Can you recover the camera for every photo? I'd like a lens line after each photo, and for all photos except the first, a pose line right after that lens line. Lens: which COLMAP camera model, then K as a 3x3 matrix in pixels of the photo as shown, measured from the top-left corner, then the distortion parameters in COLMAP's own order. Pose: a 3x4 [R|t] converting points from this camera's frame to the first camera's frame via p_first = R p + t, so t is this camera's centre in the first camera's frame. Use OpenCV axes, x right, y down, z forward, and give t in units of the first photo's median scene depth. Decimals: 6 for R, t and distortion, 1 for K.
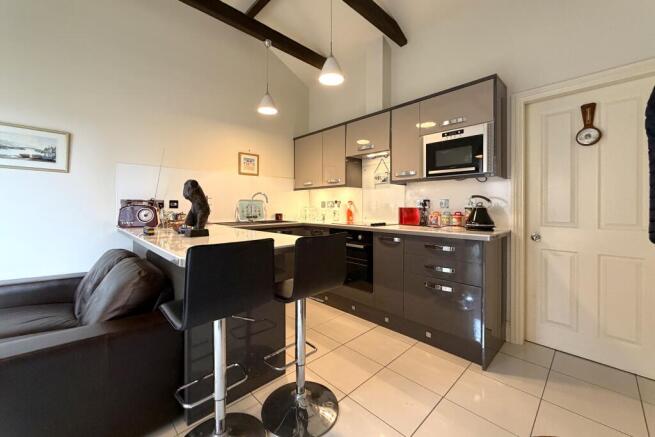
lens RADIAL K [[259.6, 0, 322.1], [0, 259.6, 203.8], [0, 0, 1]] dist [0.002312, 0.000119]
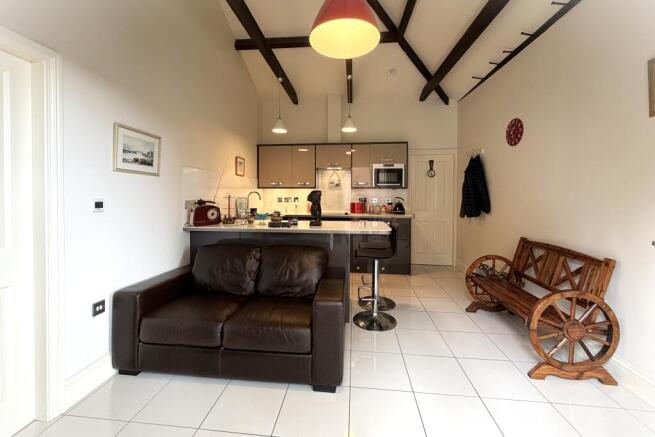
lens RADIAL K [[259.6, 0, 323.8], [0, 259.6, 196.7], [0, 0, 1]] dist [0.002312, 0.000119]
pose [[0.773341, -0.002125, 0.633986, -1.141430], [-0.008129, 0.999879, 0.013267, -0.057114], [-0.633938, -0.015414, 0.773231, -0.219988]]
